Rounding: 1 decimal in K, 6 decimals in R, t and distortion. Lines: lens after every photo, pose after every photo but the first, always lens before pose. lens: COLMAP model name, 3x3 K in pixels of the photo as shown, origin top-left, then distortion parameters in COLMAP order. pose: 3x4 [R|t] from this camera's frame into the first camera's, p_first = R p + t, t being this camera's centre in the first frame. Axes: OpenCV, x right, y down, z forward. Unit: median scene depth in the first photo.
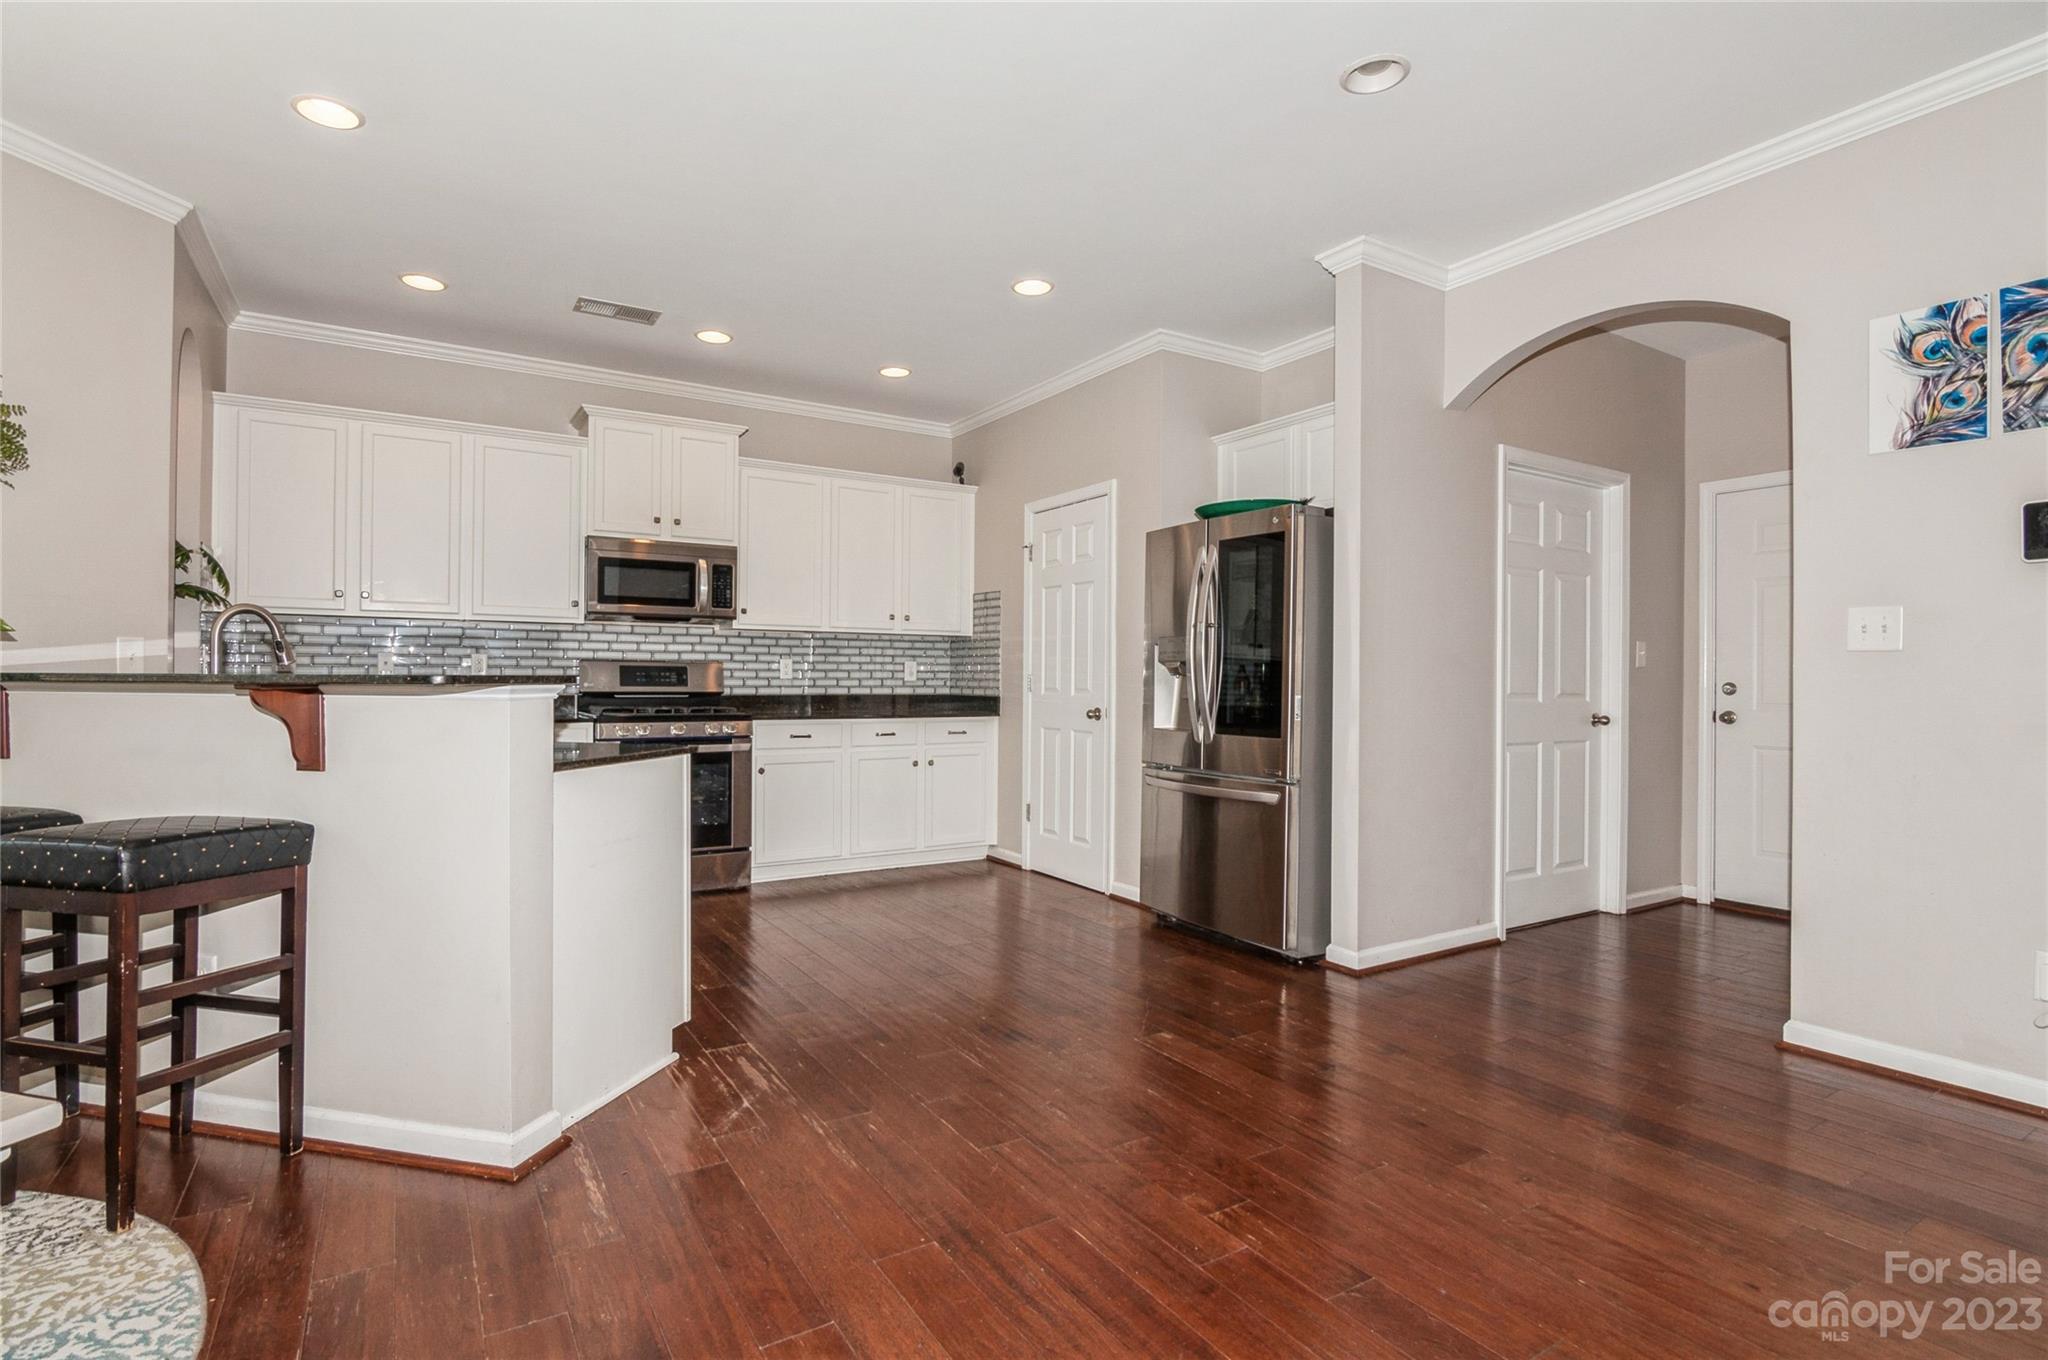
lens RADIAL K [[998.9, 0, 1024.5], [0, 998.9, 671.1], [0, 0, 1]] dist [-0.011702, -0.001396]
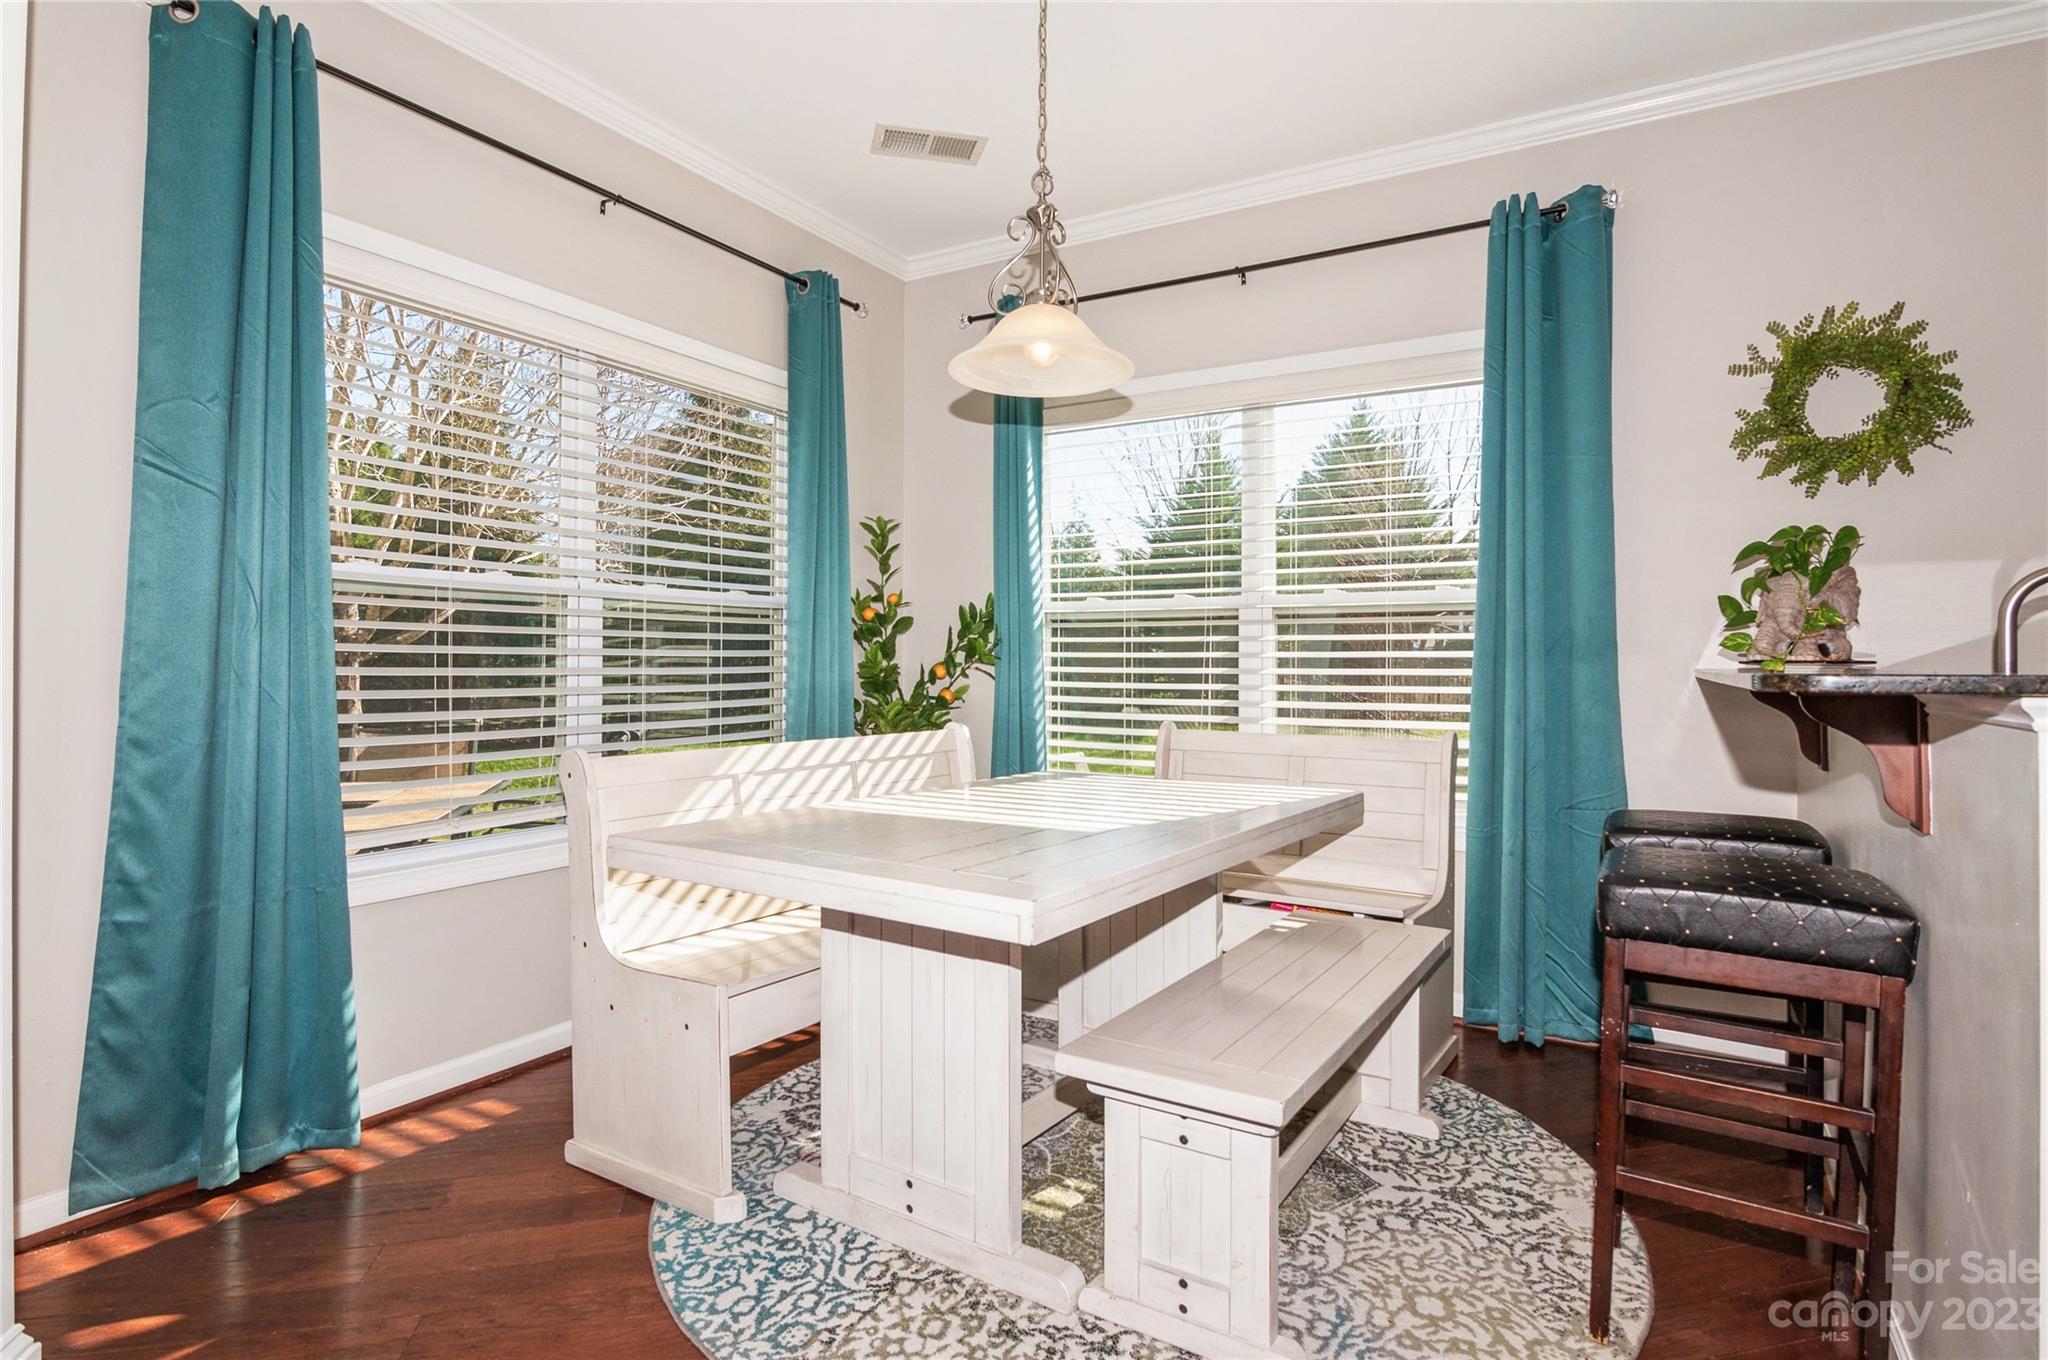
lens RADIAL K [[1046.4, 0, 1011.3], [0, 1046.4, 655.6], [0, 0, 1]] dist [-0.018195, -0.001881]
pose [[-0.313372, -0.016889, -0.949480, 0.026636], [-0.001122, 0.999848, -0.017414, 0.001966], [0.949630, -0.004392, -0.313343, 0.287171]]
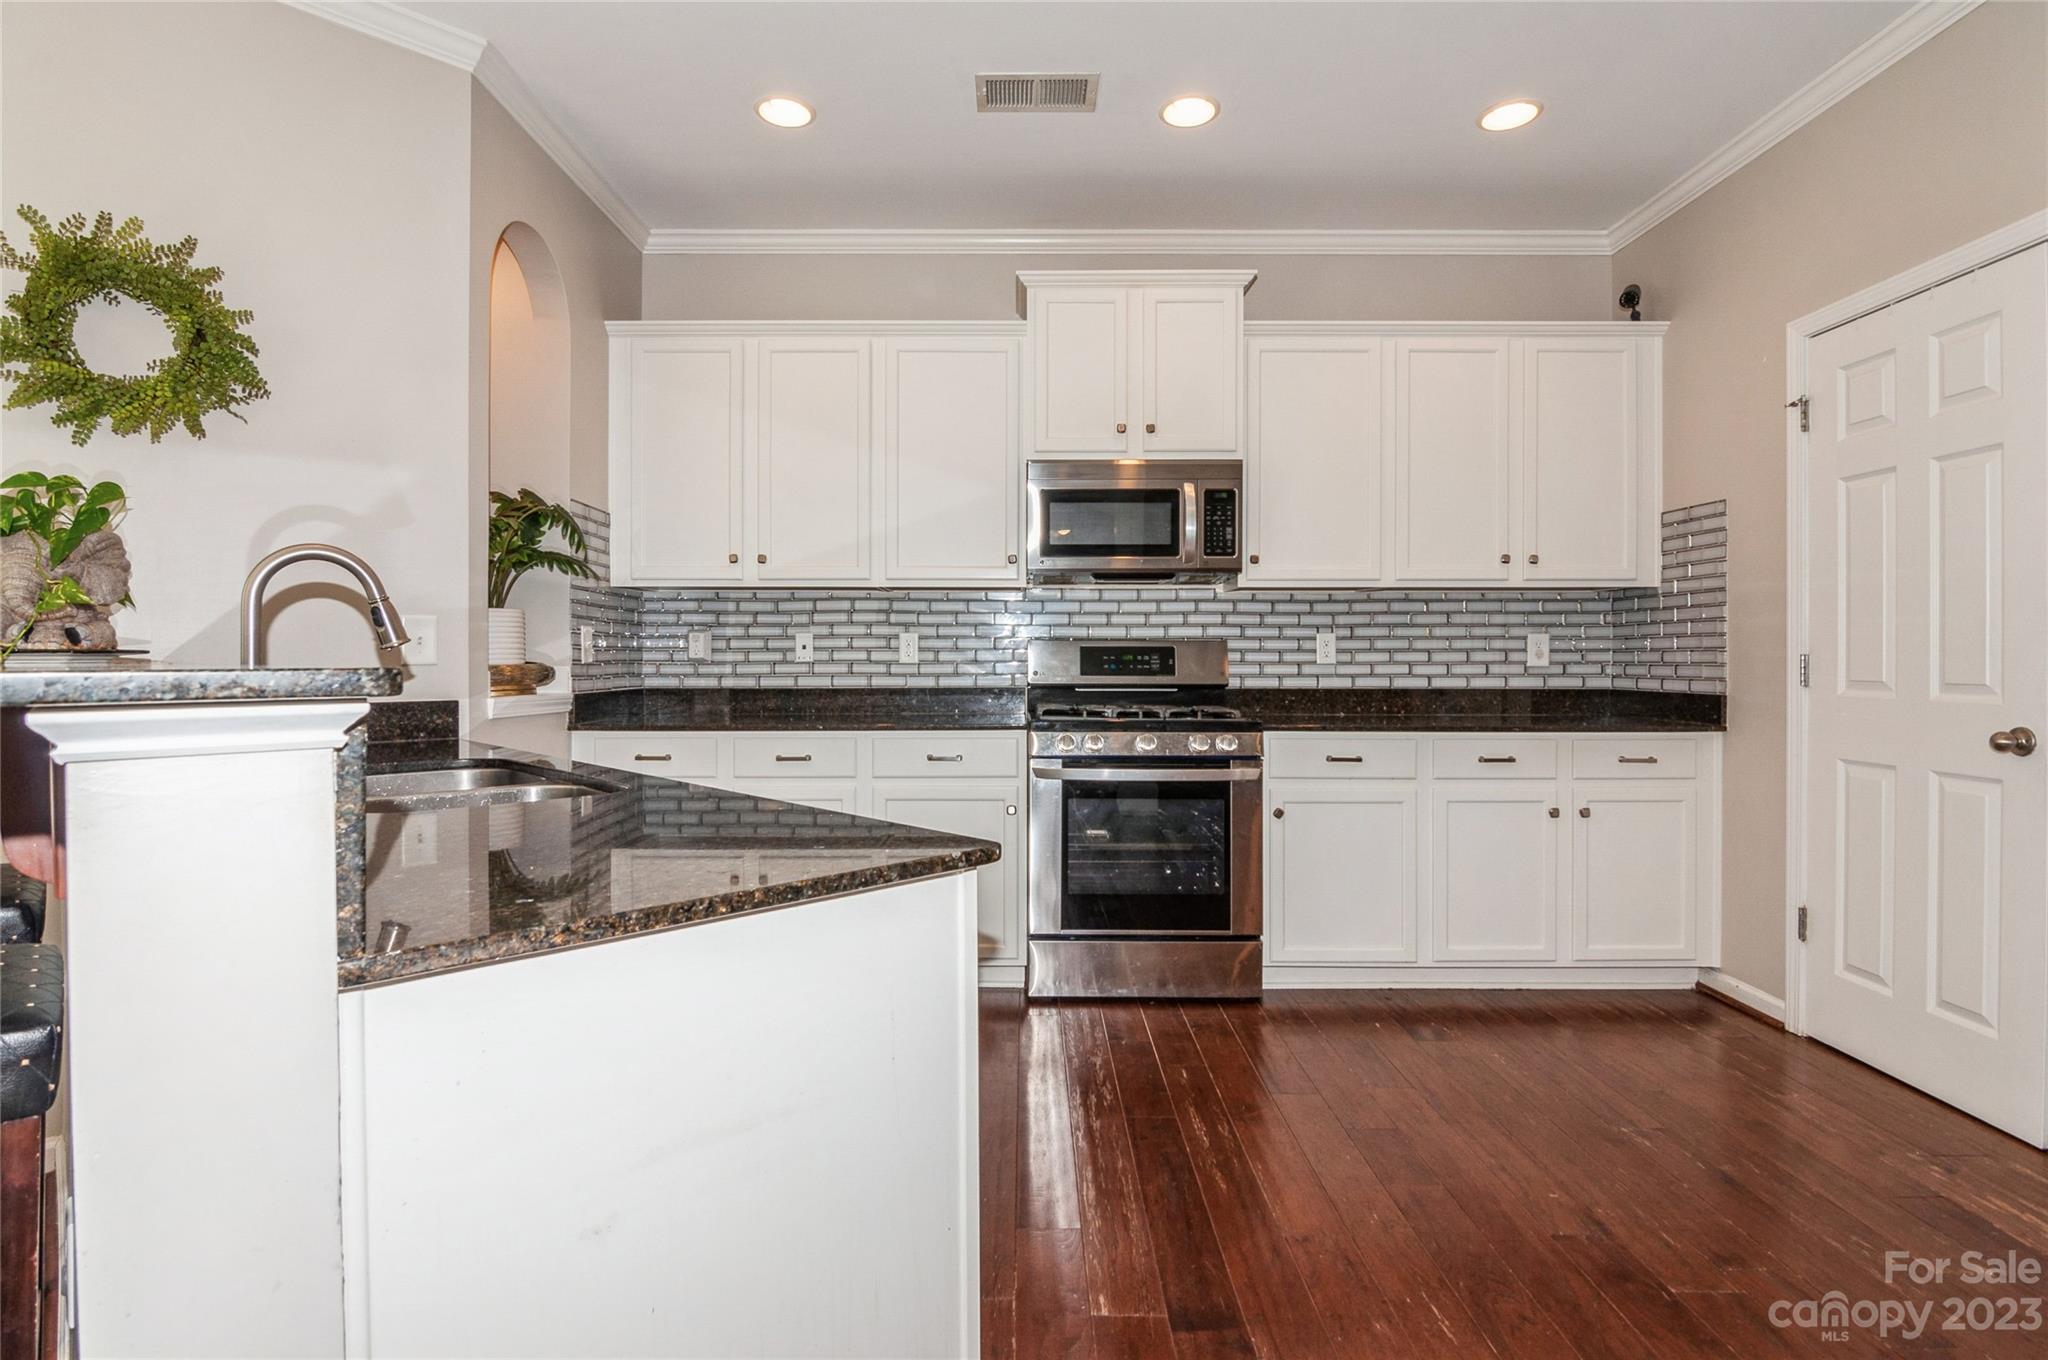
lens RADIAL K [[1008.2, 0, 1007.1], [0, 1008.2, 661.5], [0, 0, 1]] dist [-0.013659, -0.001247]
pose [[0.838888, -0.004771, -0.544283, -0.062507], [0.009064, 0.999945, 0.005204, 0.001052], [0.544228, -0.009298, 0.838886, 0.373128]]
